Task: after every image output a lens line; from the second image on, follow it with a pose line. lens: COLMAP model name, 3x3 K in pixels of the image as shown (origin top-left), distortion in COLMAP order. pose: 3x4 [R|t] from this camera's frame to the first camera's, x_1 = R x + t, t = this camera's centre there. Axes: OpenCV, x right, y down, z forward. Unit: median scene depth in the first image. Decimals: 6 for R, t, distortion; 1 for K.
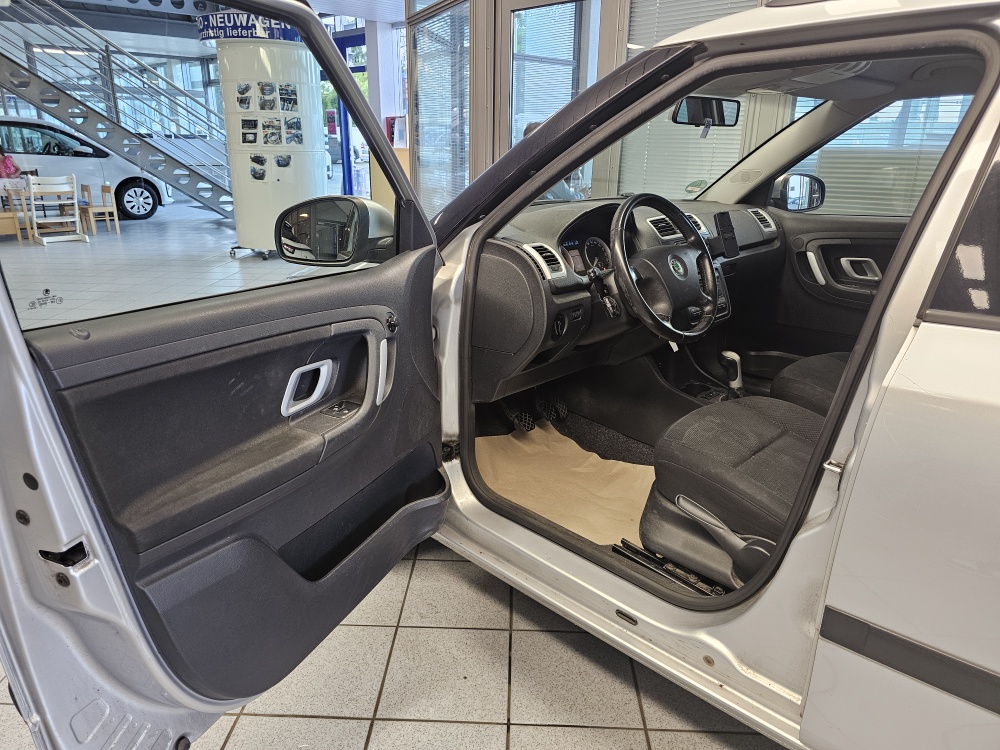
lens RADIAL K [[672.3, 0, 502.9], [0, 672.3, 370.6], [0, 0, 1]] dist [0.040392, -0.032982]
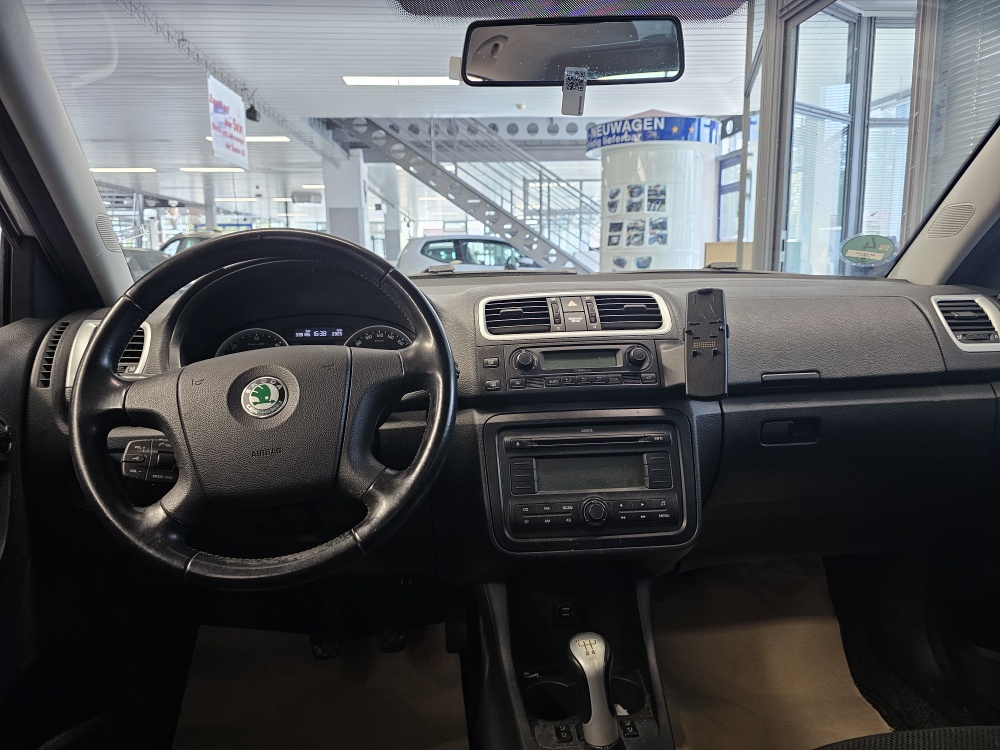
lens RADIAL K [[680.4, 0, 497.3], [0, 680.4, 367.9], [0, 0, 1]] dist [0.039989, -0.043222]
pose [[0.768359, 0.080099, -0.634987, 0.140907], [-0.182253, 0.978444, -0.097109, -0.035082], [0.613521, 0.190343, 0.766395, 0.172304]]
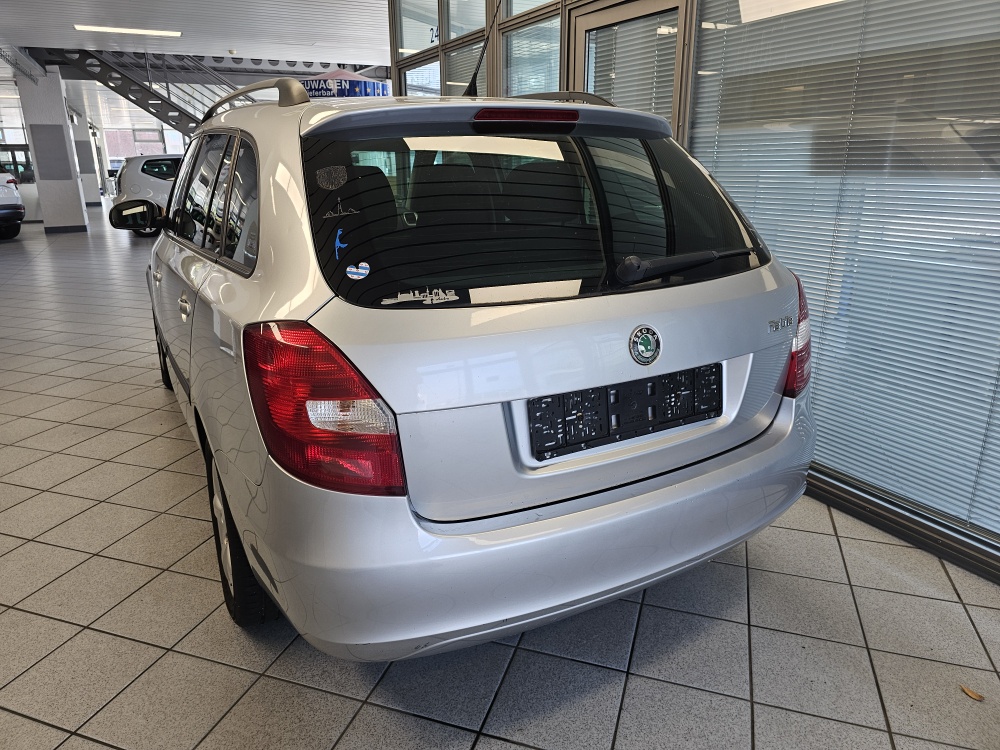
lens RADIAL K [[674.5, 0, 491.2], [0, 674.5, 358.7], [0, 0, 1]] dist [0.009357, -0.000247]
pose [[0.956856, 0.059087, -0.284490, 0.358552], [-0.071600, 0.996861, -0.033776, 0.057524], [0.281602, 0.052688, 0.958084, -0.176413]]
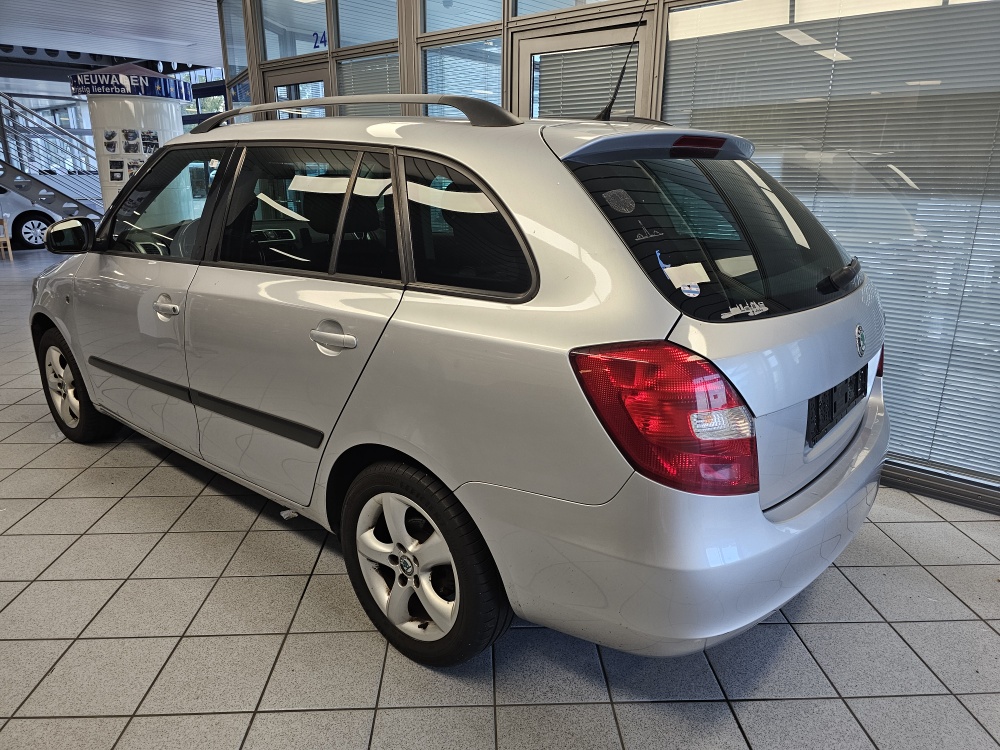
lens RADIAL K [[672.3, 0, 502.9], [0, 672.3, 370.6], [0, 0, 1]] dist [0.040392, -0.032982]
pose [[0.997200, -0.027907, 0.069378, 0.202284], [0.030705, 0.998744, -0.039591, 0.060130], [-0.068186, 0.041611, 0.996805, -0.204400]]
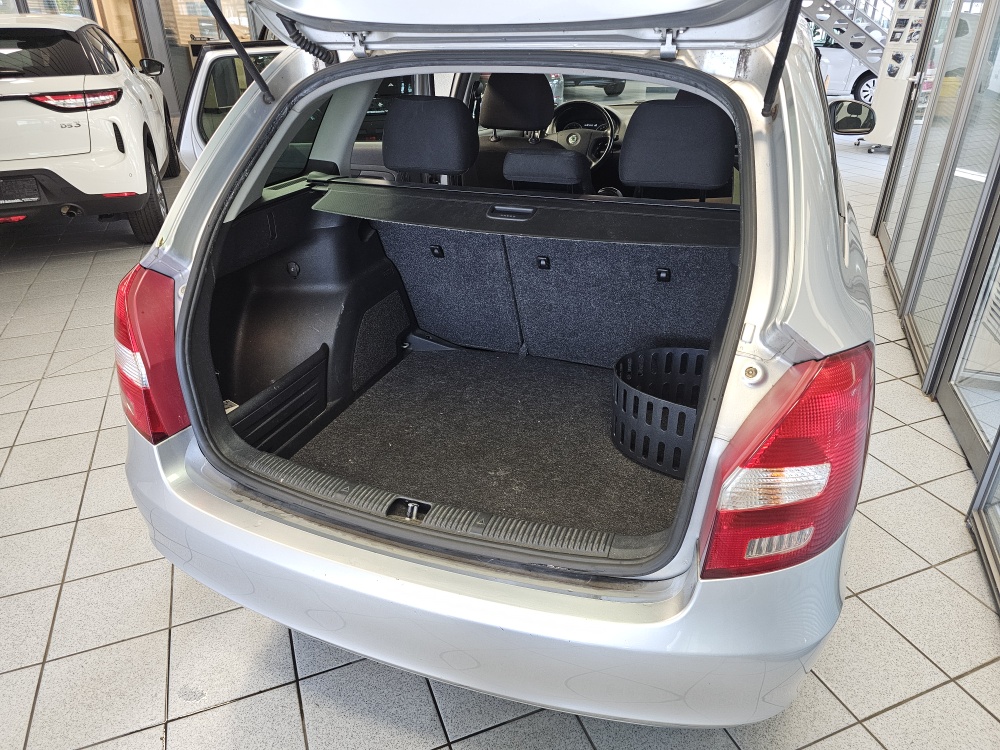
lens RADIAL K [[672.3, 0, 502.9], [0, 672.3, 370.6], [0, 0, 1]] dist [0.040392, -0.032982]
pose [[0.411225, 0.404978, -0.816632, 0.476338], [-0.277091, 0.909029, 0.311266, -0.021321], [0.868398, 0.098281, 0.486031, -0.025051]]
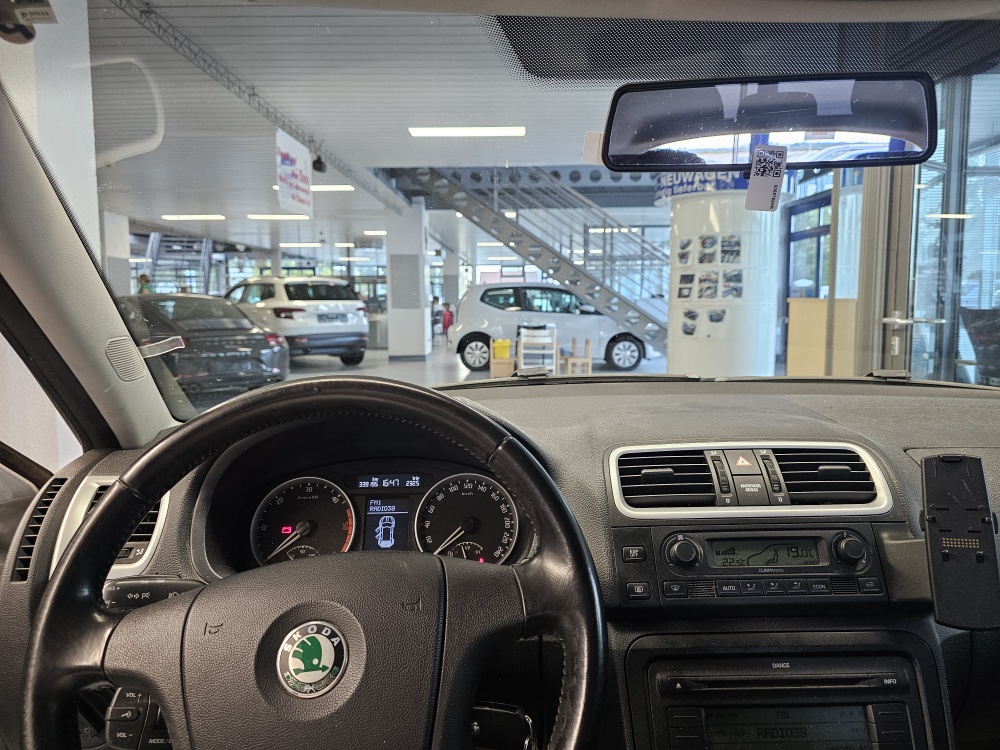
lens RADIAL K [[684.3, 0, 500.5], [0, 684.3, 373.2], [0, 0, 1]] dist [0.041698, -0.049685]
pose [[0.717569, 0.057922, -0.694075, 0.109698], [-0.209324, 0.968400, -0.135595, -0.053830], [0.664288, 0.242585, 0.707018, 0.187367]]
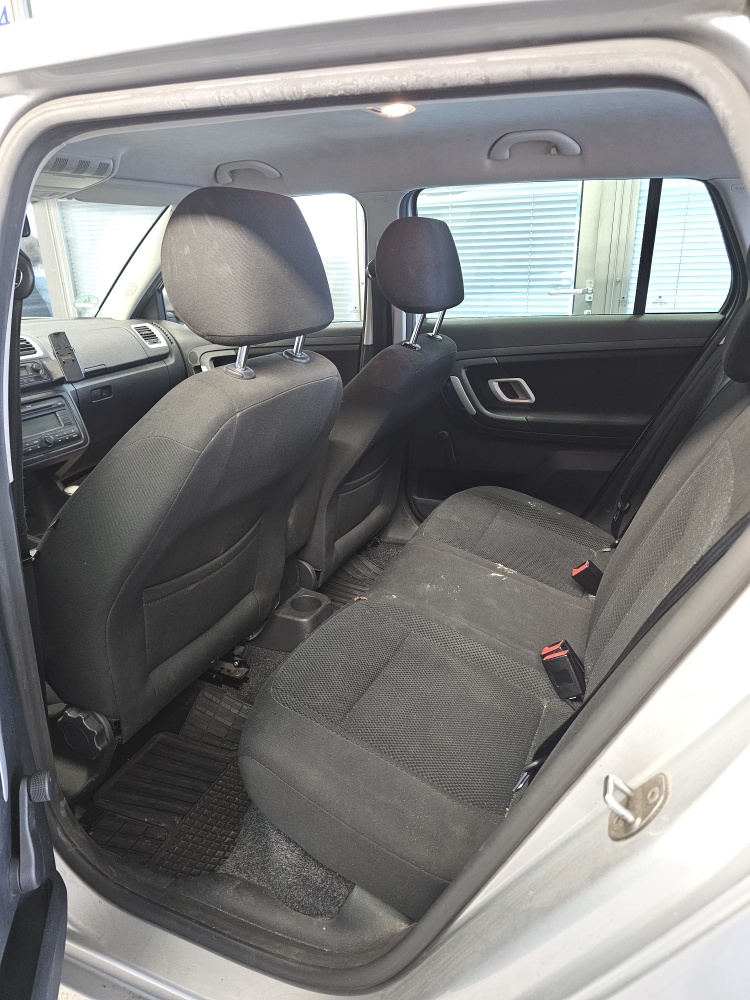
lens RADIAL K [[672.3, 0, 375.0], [0, 672.3, 500.0], [0, 0, 1]] dist [0.040392, -0.032982]
pose [[0.936602, -0.154924, 0.314285, 0.114116], [0.147166, 0.987926, 0.048417, 0.000923], [-0.317991, 0.000905, 0.948093, 0.003666]]
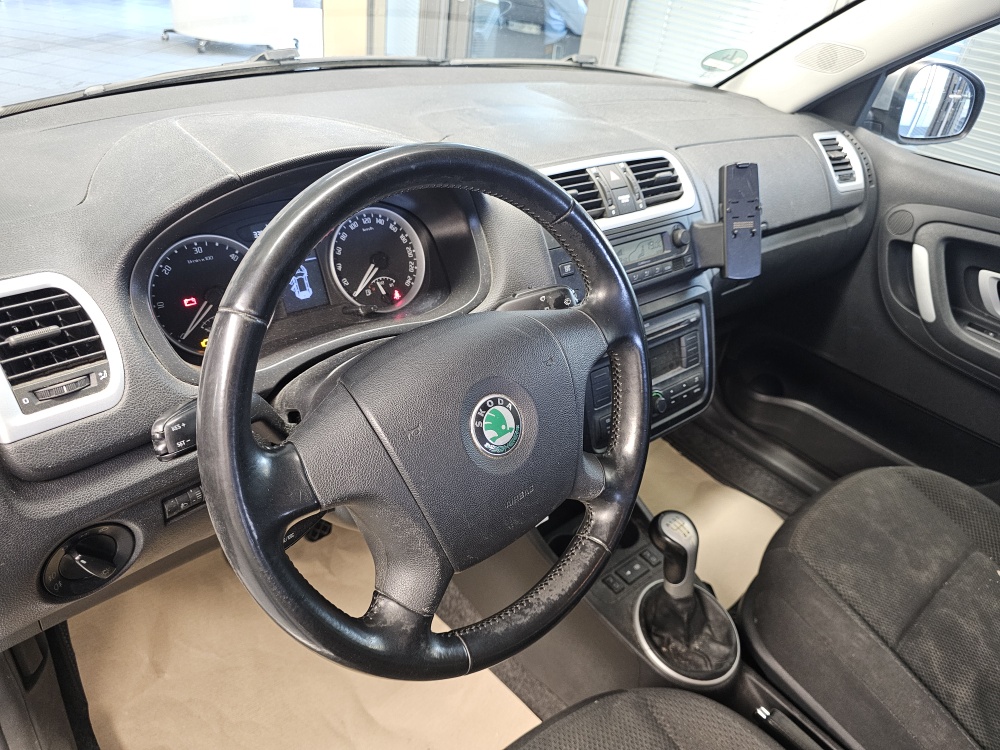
lens RADIAL K [[684.0, 0, 499.3], [0, 684.0, 380.8], [0, 0, 1]] dist [0.031686, -0.036463]
pose [[0.990564, 0.136336, -0.013952, 0.058206], [-0.128043, 0.956962, 0.260439, -0.056435], [0.048859, -0.256195, 0.965390, 0.160542]]
